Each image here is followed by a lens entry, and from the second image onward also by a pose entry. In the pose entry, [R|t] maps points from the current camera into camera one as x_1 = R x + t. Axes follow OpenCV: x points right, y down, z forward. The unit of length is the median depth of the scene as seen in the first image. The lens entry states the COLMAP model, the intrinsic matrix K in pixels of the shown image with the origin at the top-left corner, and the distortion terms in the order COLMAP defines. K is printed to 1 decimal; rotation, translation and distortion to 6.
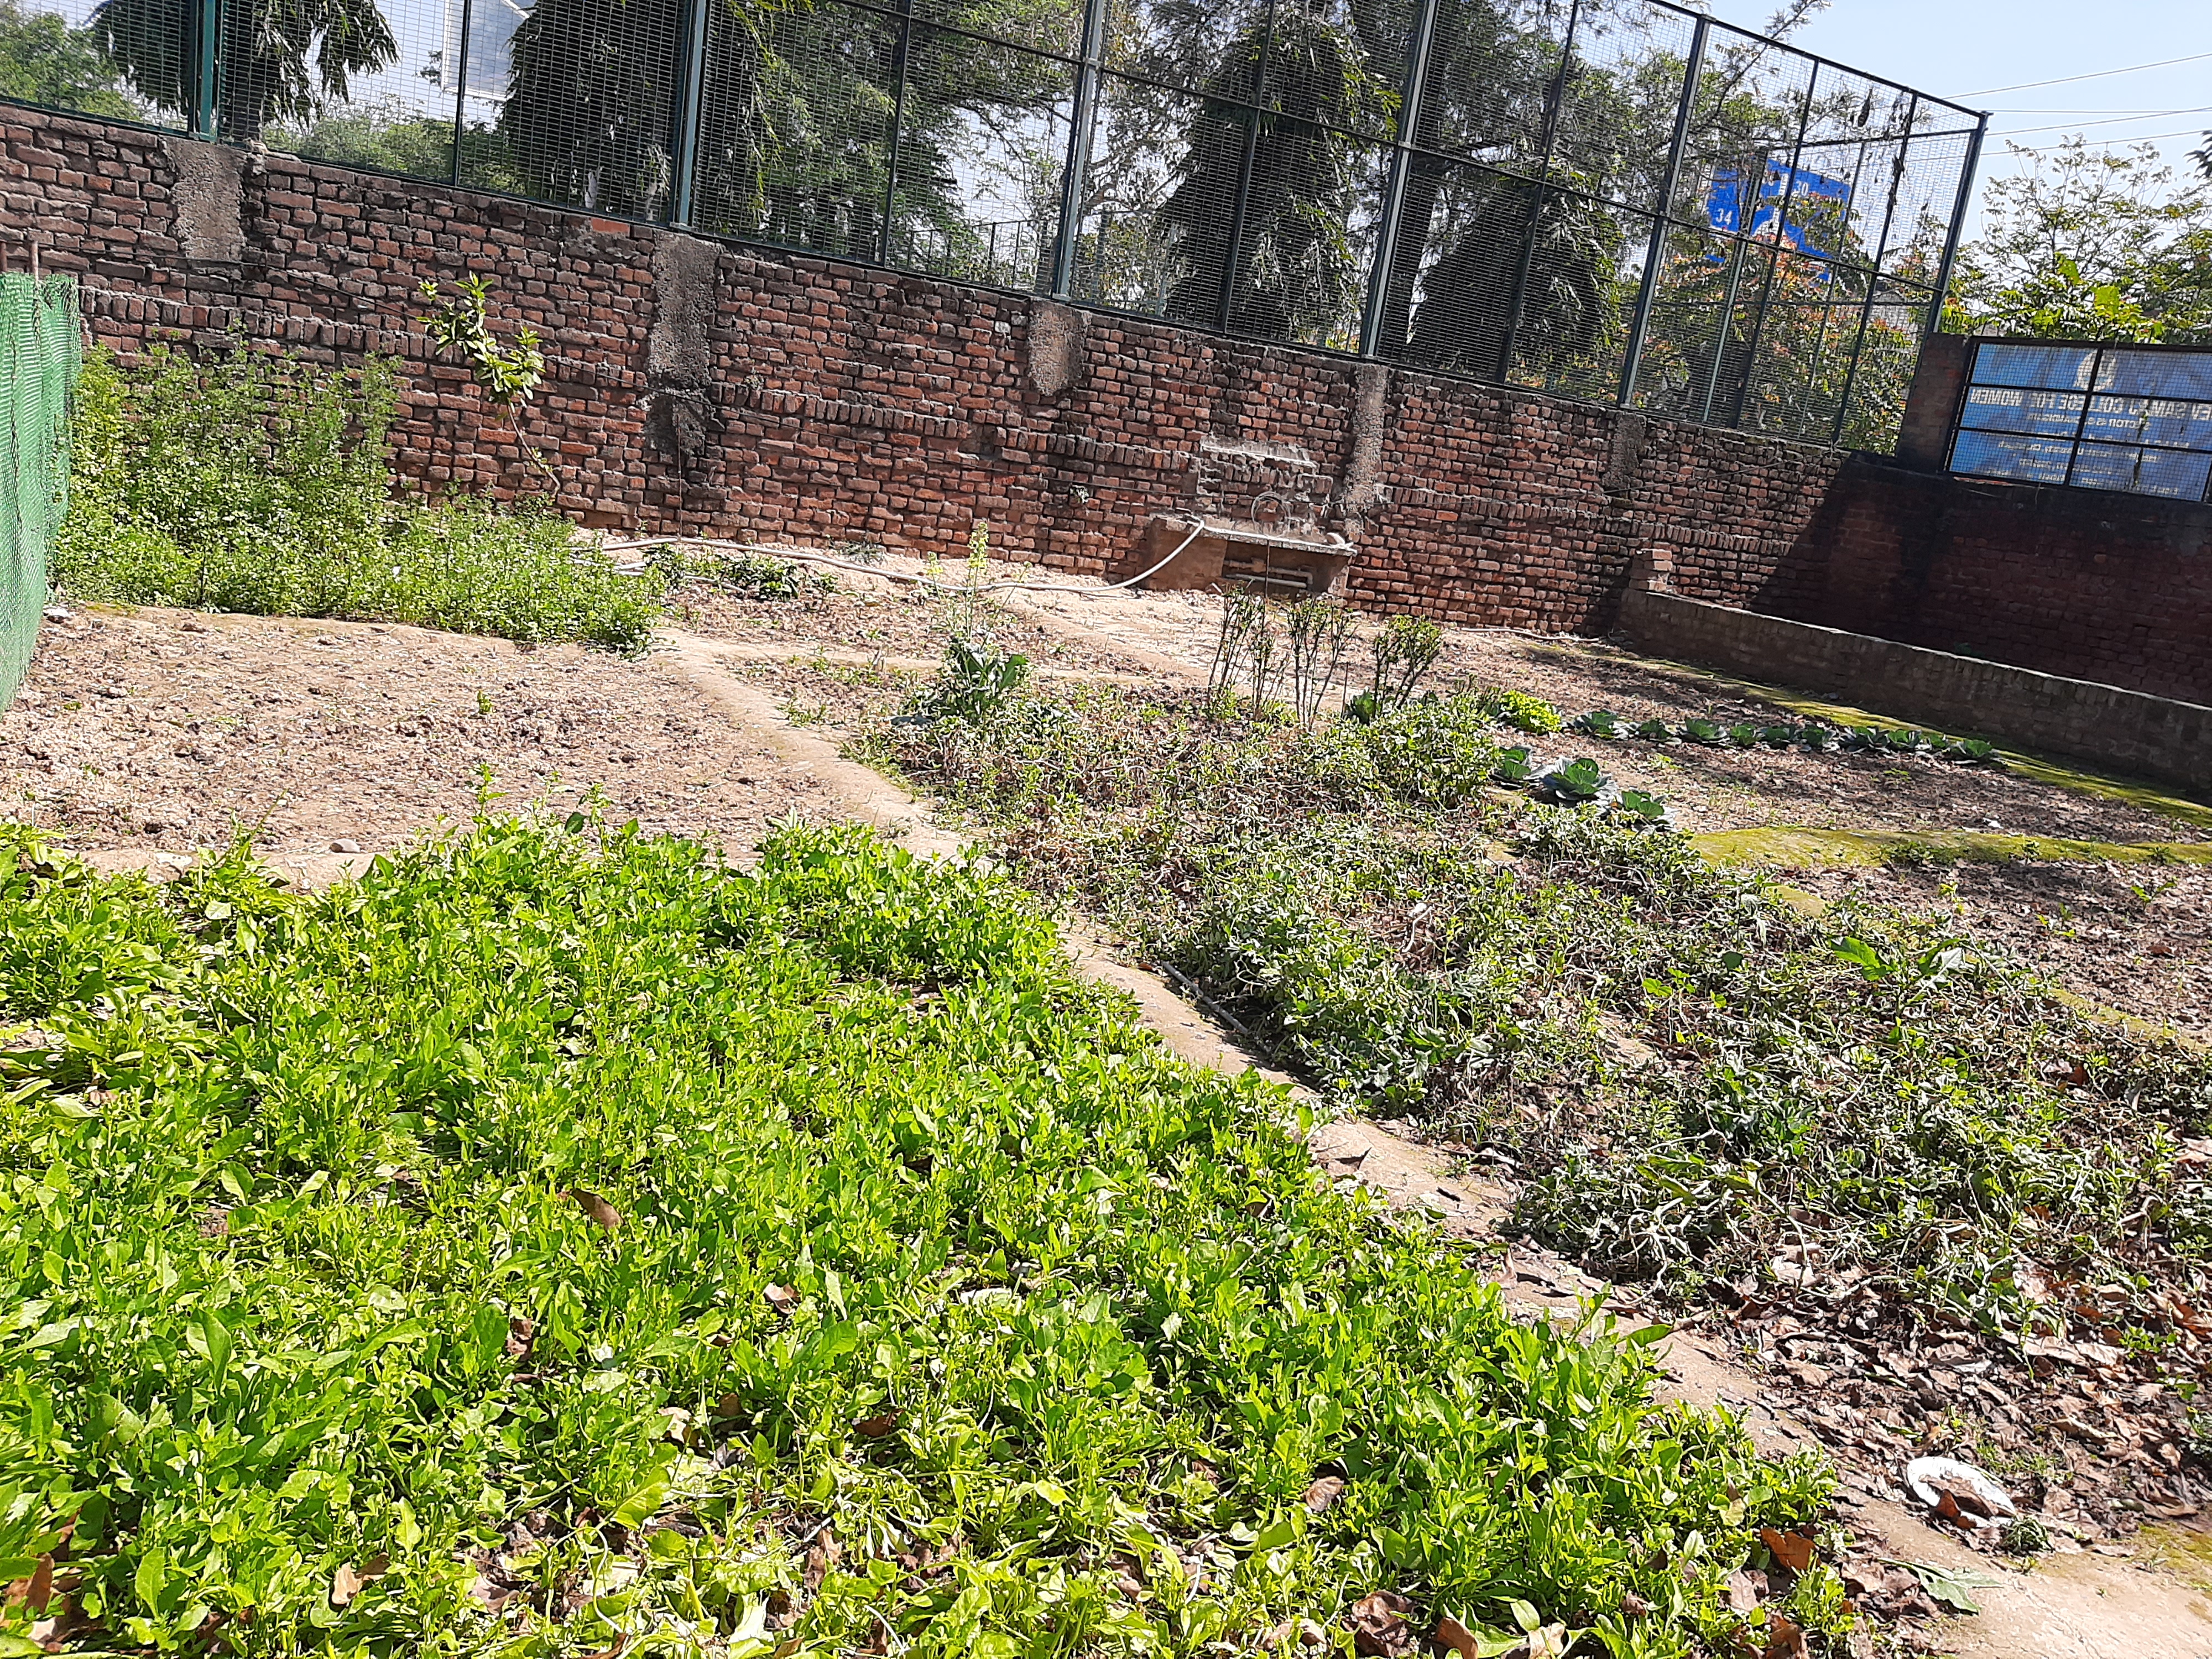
lens RADIAL K [[1746.0, 0, 1106.0], [0, 1746.0, 829.5], [0, 0, 1]] dist [0.068992, -0.141397]
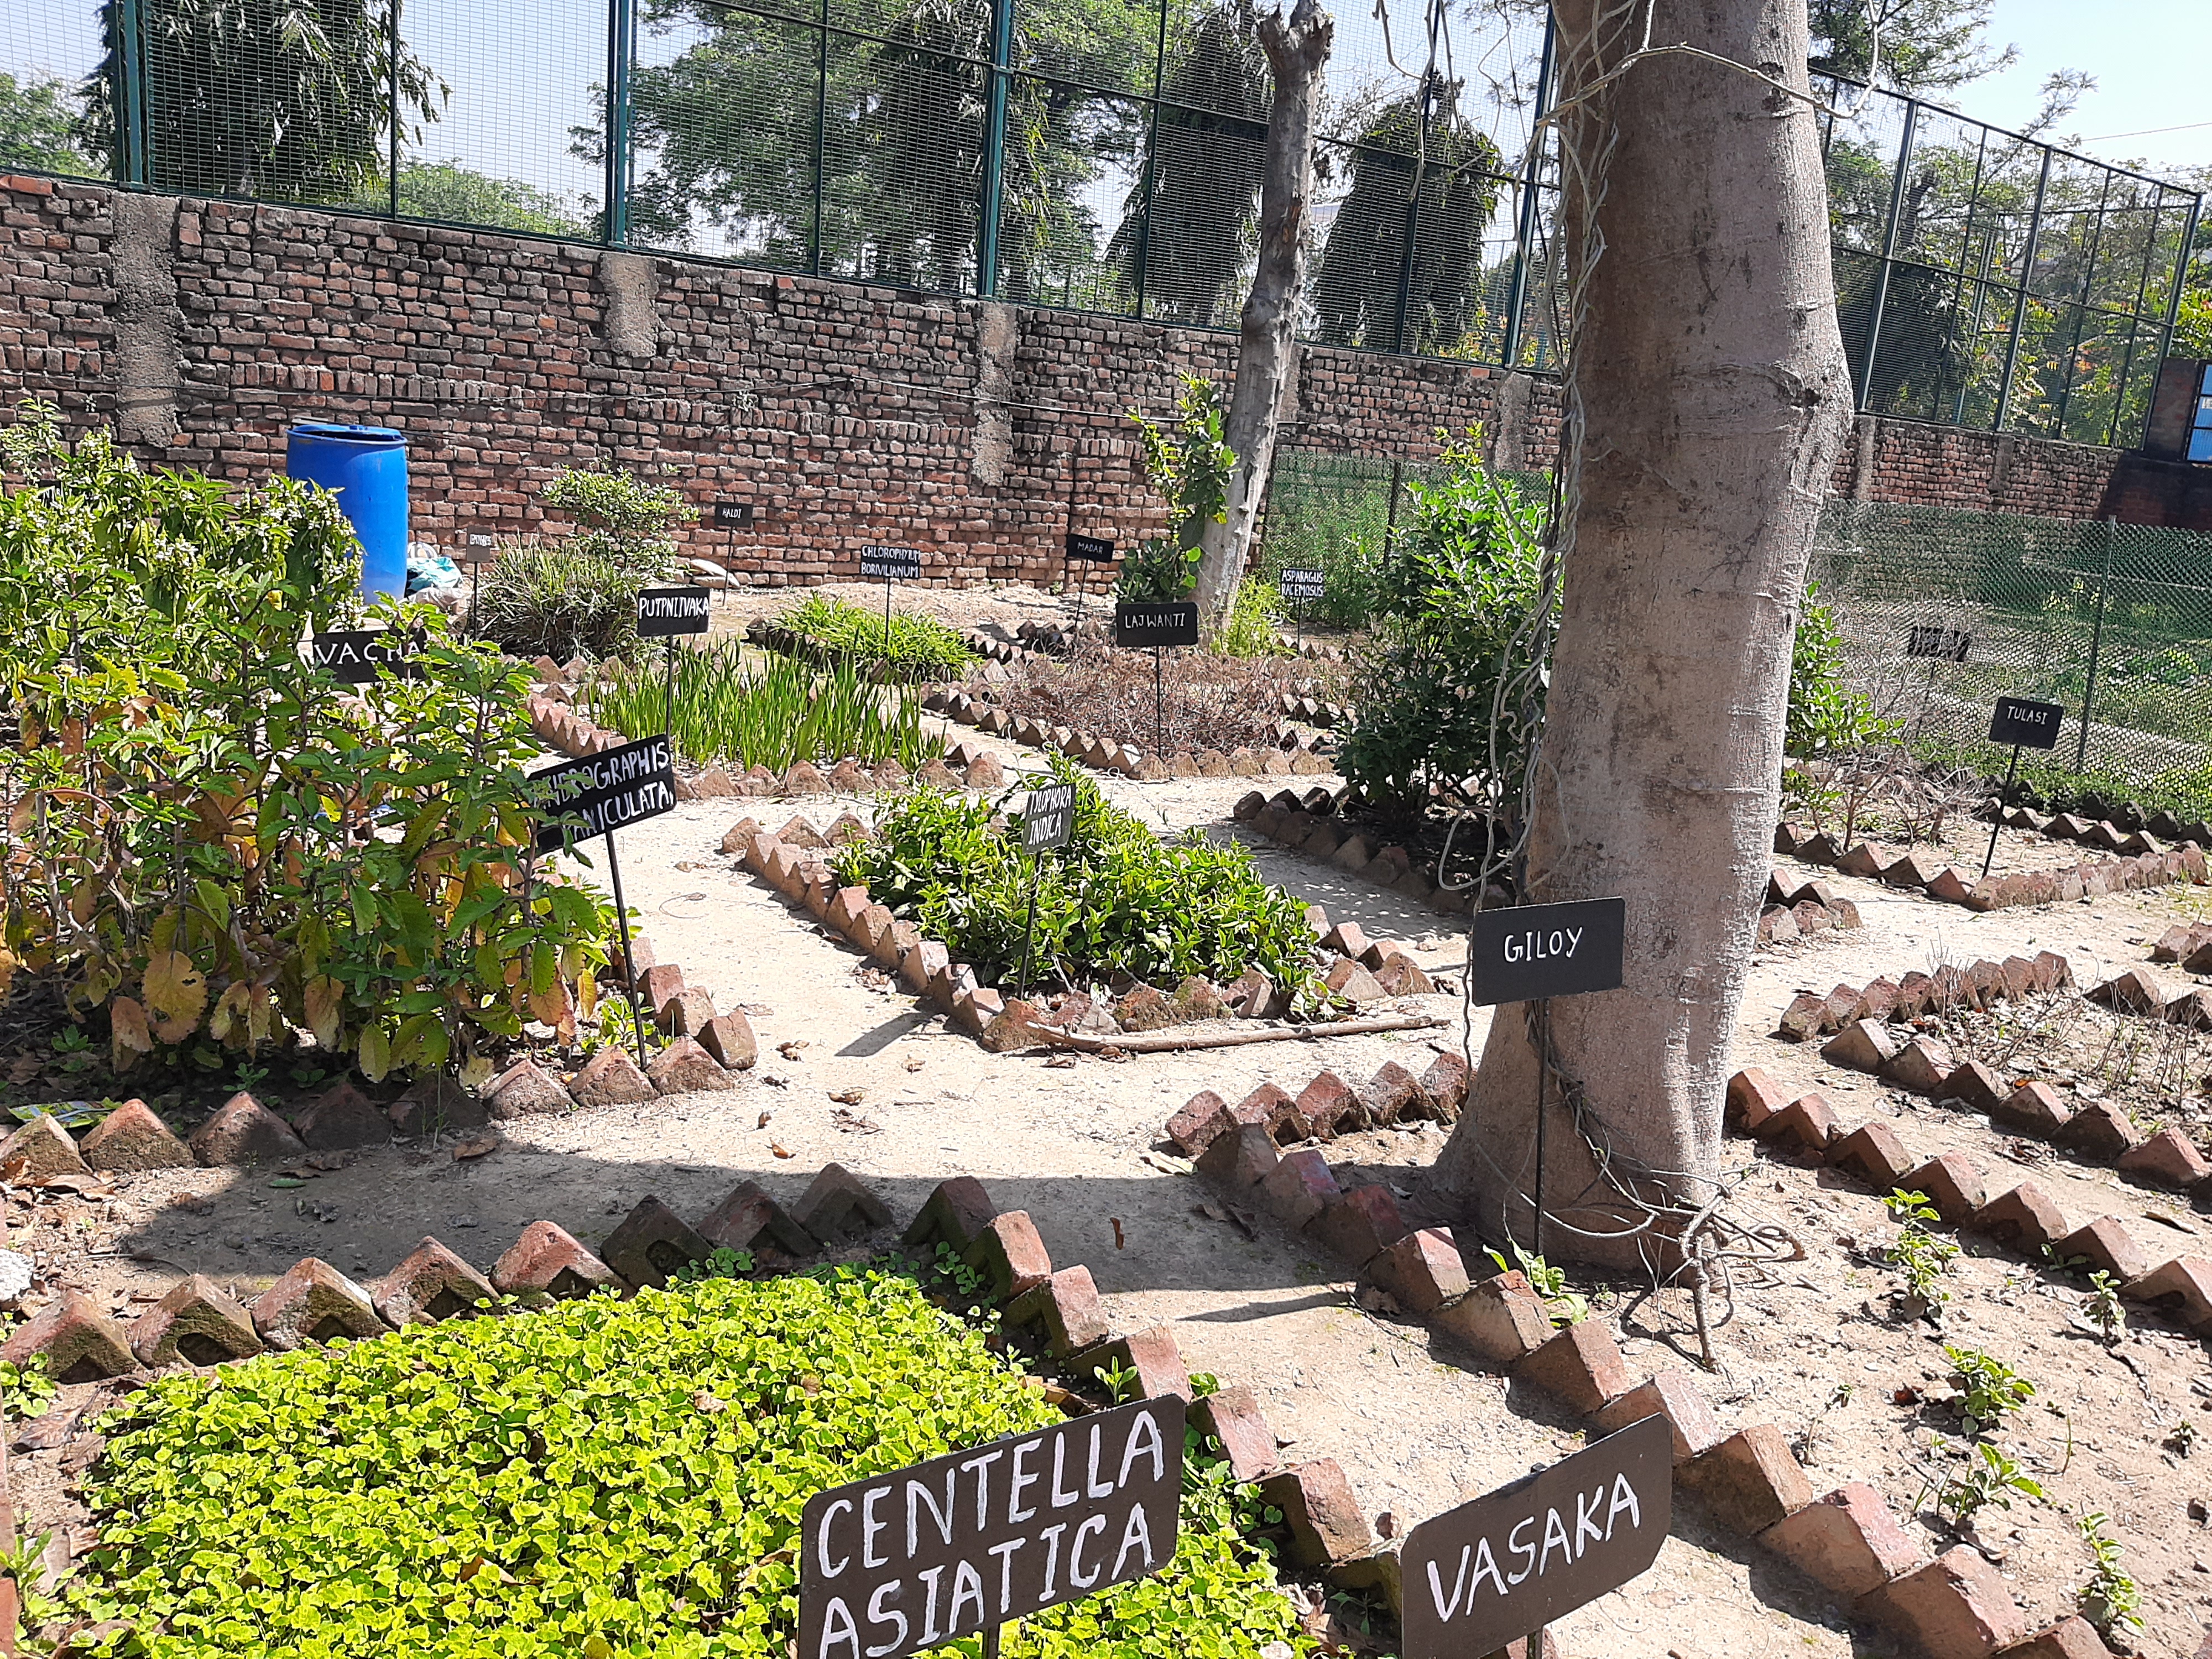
lens RADIAL K [[1746.0, 0, 1106.0], [0, 1746.0, 829.5], [0, 0, 1]] dist [0.068992, -0.141397]
pose [[0.992324, -0.086569, 0.088307, -0.632113], [0.085553, 0.996217, 0.015228, -0.019463], [-0.089291, -0.007556, 0.995977, -0.330867]]
